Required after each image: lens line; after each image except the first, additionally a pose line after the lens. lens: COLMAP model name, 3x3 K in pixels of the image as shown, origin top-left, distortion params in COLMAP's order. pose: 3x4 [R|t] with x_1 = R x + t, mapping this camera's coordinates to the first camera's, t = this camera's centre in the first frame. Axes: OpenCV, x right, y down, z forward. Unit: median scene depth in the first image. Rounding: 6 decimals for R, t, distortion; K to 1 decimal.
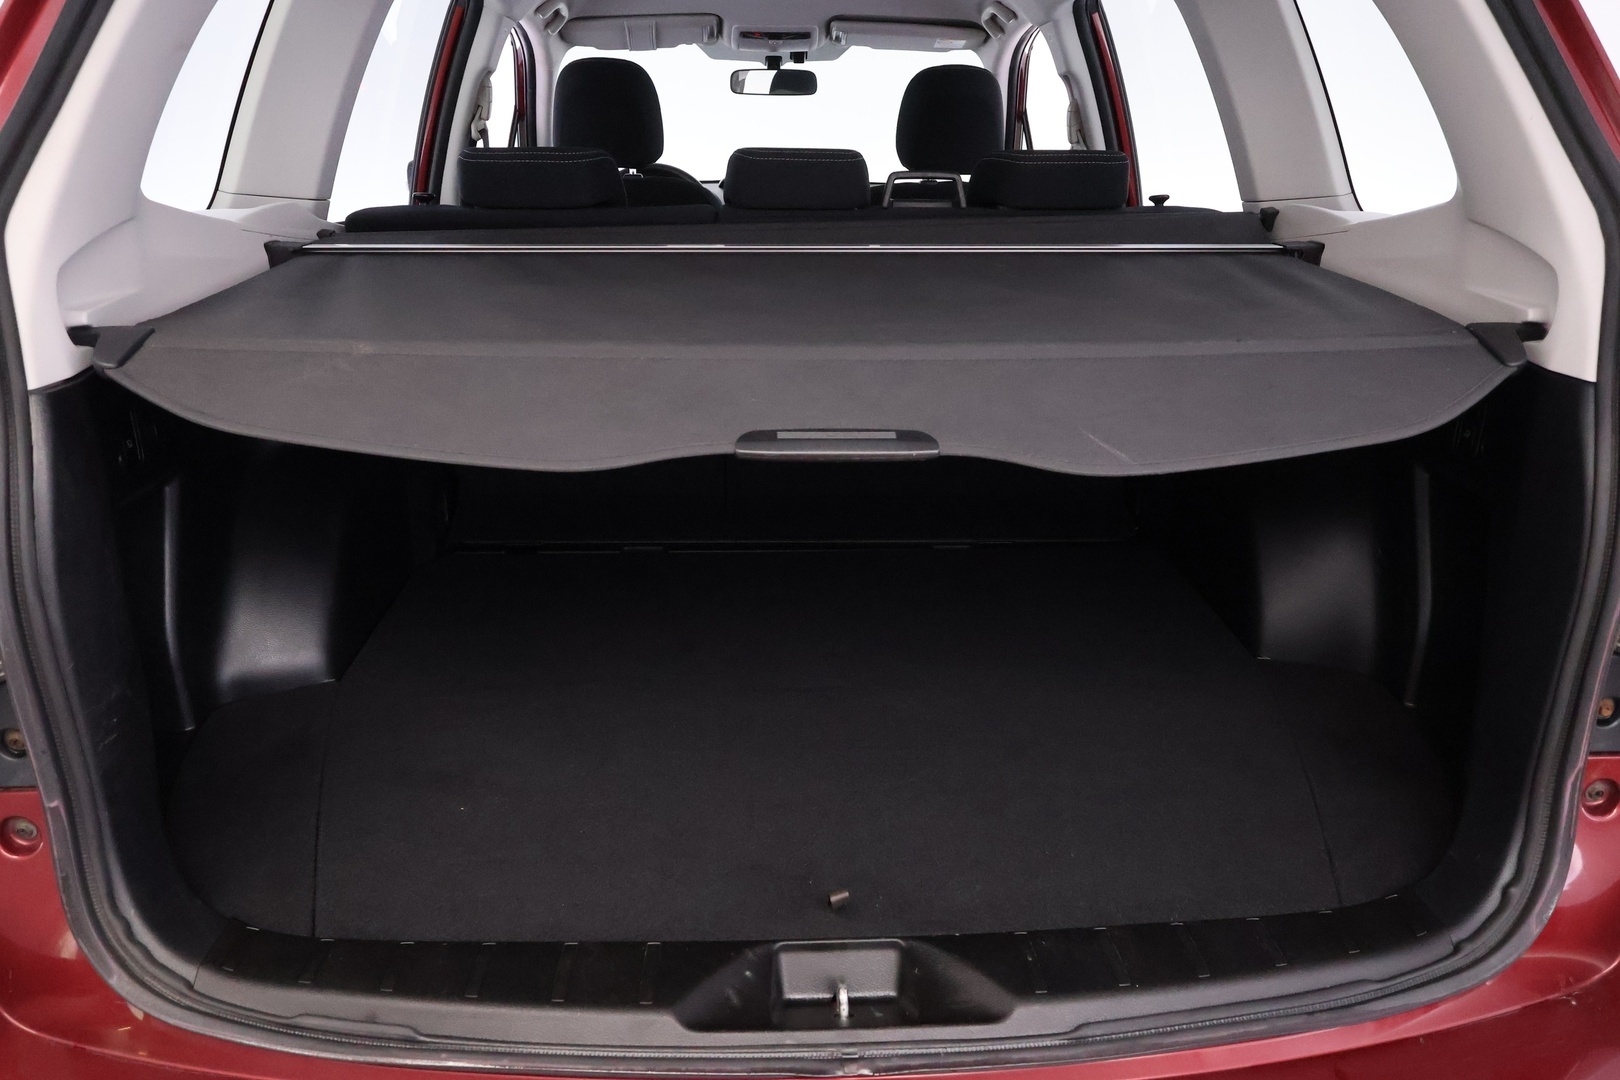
lens RADIAL K [[1104.6, 0, 810.0], [0, 1104.6, 540.0], [0, 0, 1]] dist [-0.002265, -0.002472]
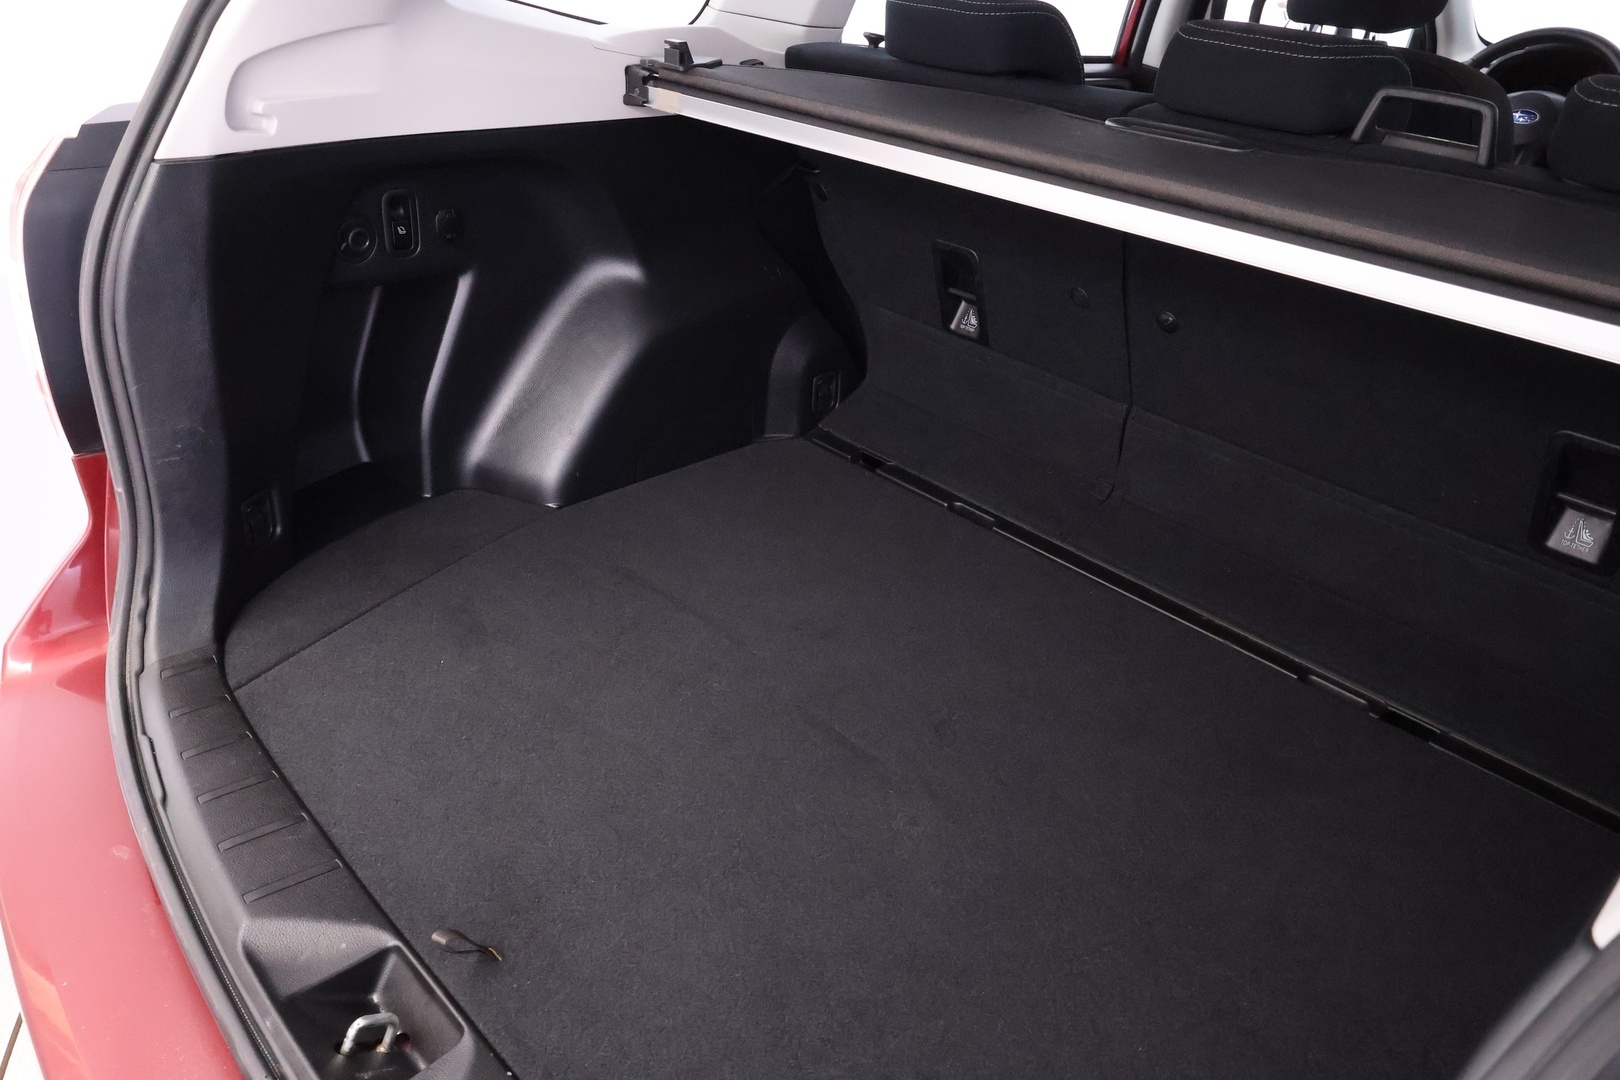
lens RADIAL K [[1266.9, 0, 810.0], [0, 1266.9, 540.0], [0, 0, 1]] dist [0.000782, 0.006565]
pose [[0.635568, 0.383302, -0.670174, 0.718708], [-0.322142, 0.920537, 0.220988, -0.250871], [0.701625, 0.075438, 0.708541, 0.482411]]
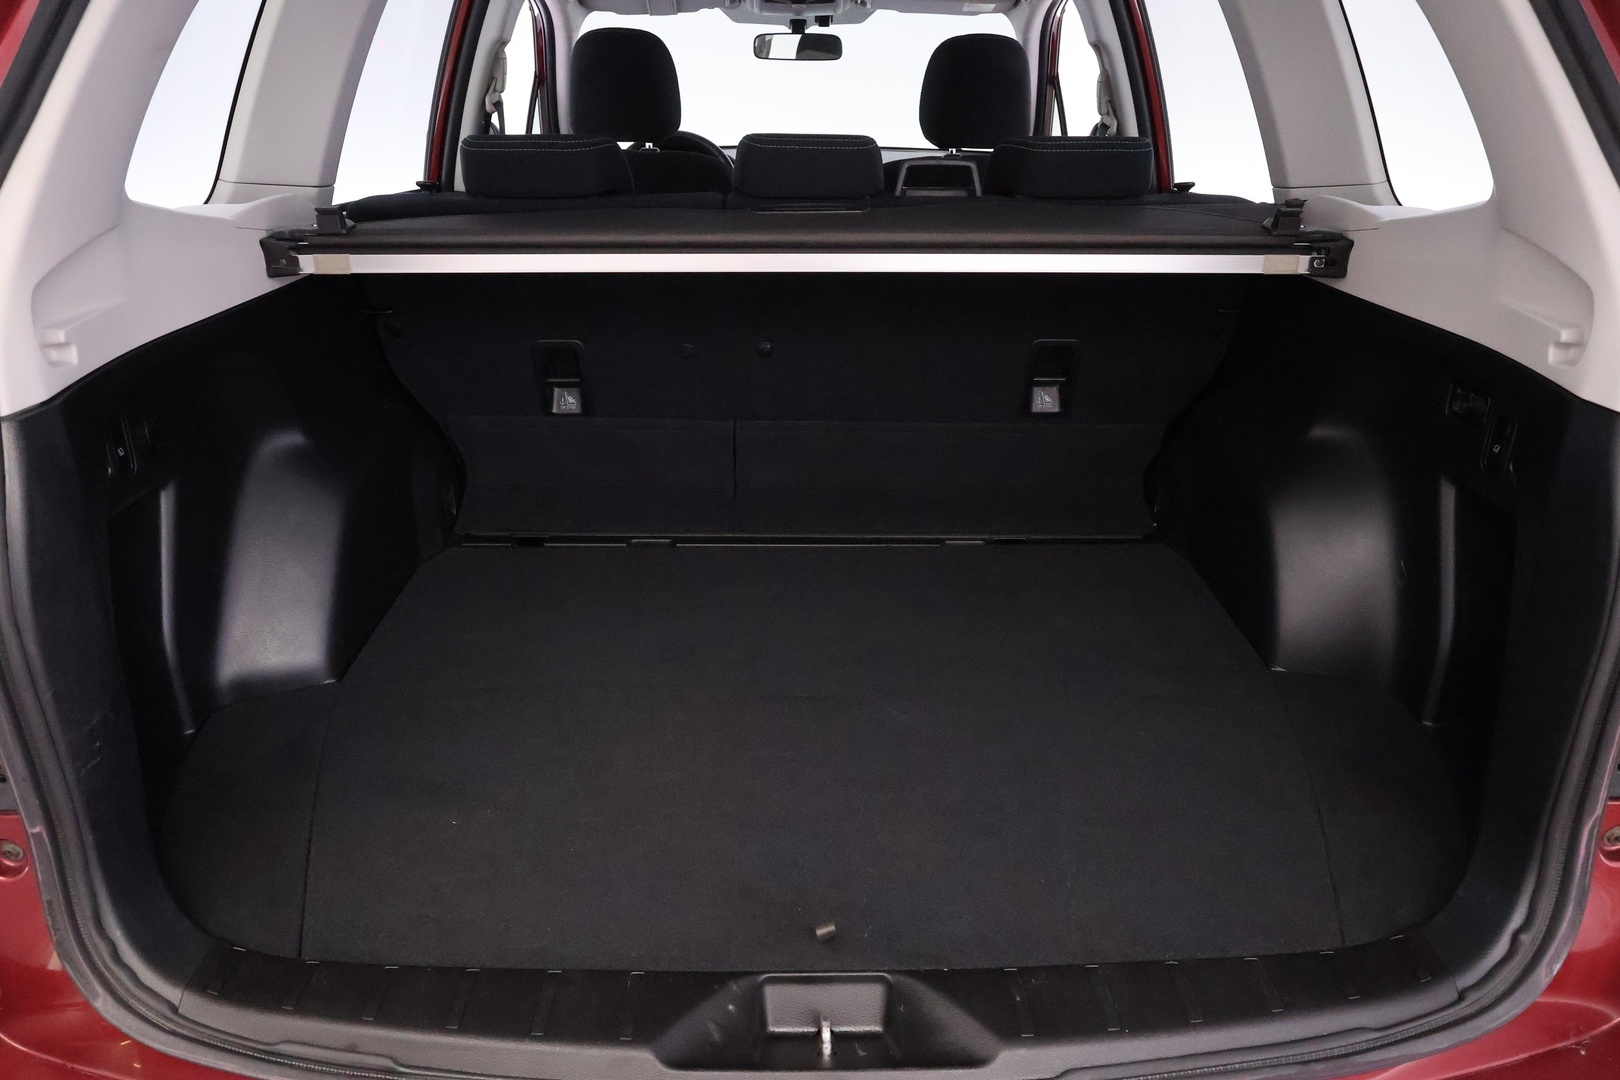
lens RADIAL K [[1104.6, 0, 810.0], [0, 1104.6, 540.0], [0, 0, 1]] dist [-0.002265, -0.002472]
pose [[0.999513, 0.010152, -0.029506, 0.037625], [-0.008972, 0.999165, 0.039853, -0.062174], [0.029886, -0.039569, 0.998770, 0.030039]]
